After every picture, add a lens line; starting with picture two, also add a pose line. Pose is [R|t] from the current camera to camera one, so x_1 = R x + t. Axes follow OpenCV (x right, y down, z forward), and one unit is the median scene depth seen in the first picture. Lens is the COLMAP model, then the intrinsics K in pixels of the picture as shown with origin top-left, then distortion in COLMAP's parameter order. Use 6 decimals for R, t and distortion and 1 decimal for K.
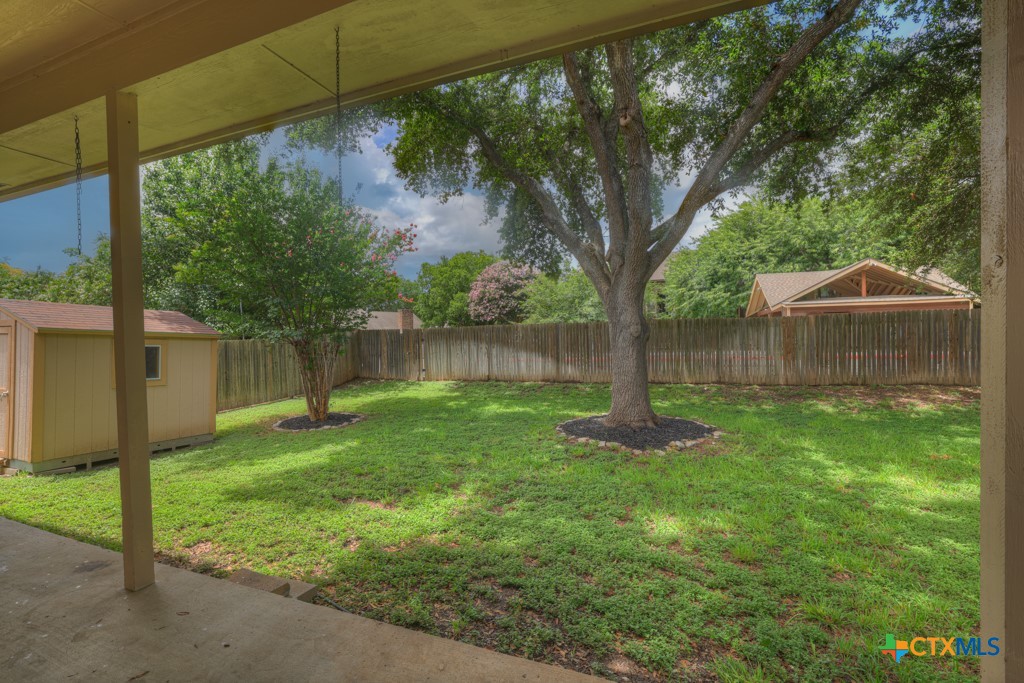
lens RADIAL K [[446.8, 0, 512.0], [0, 446.8, 341.5], [0, 0, 1]] dist [-0.040173, 0.018372]
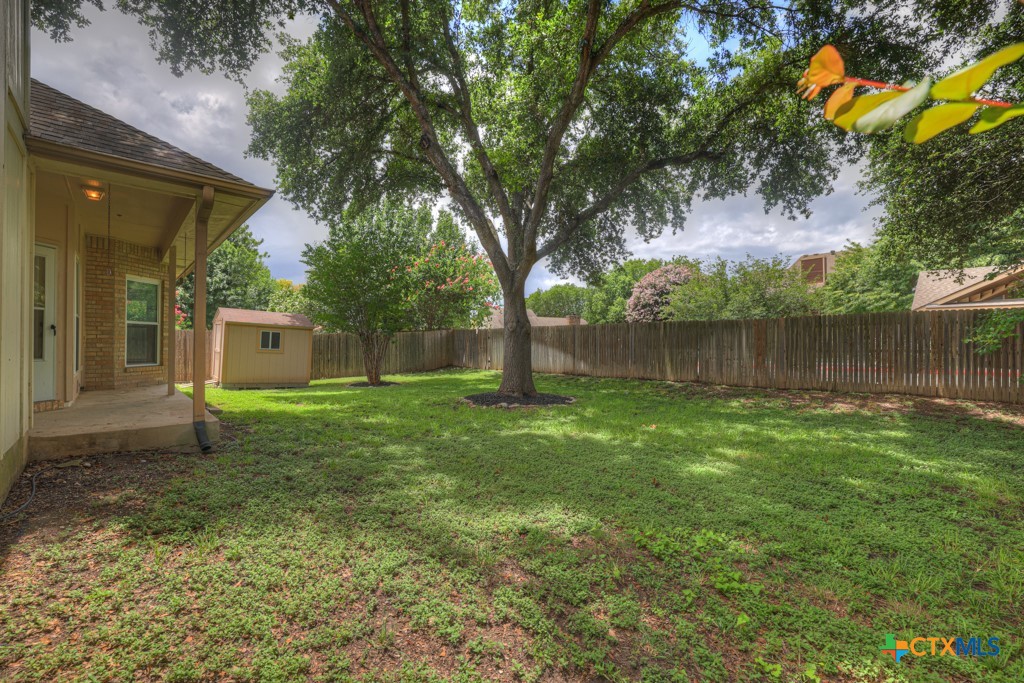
lens RADIAL K [[446.8, 0, 512.0], [0, 446.8, 341.5], [0, 0, 1]] dist [-0.040173, 0.018372]
pose [[0.885024, 0.020460, -0.465095, 0.514348], [-0.027028, 0.999607, -0.007457, 0.014882], [0.464760, 0.019171, 0.885229, -0.132865]]
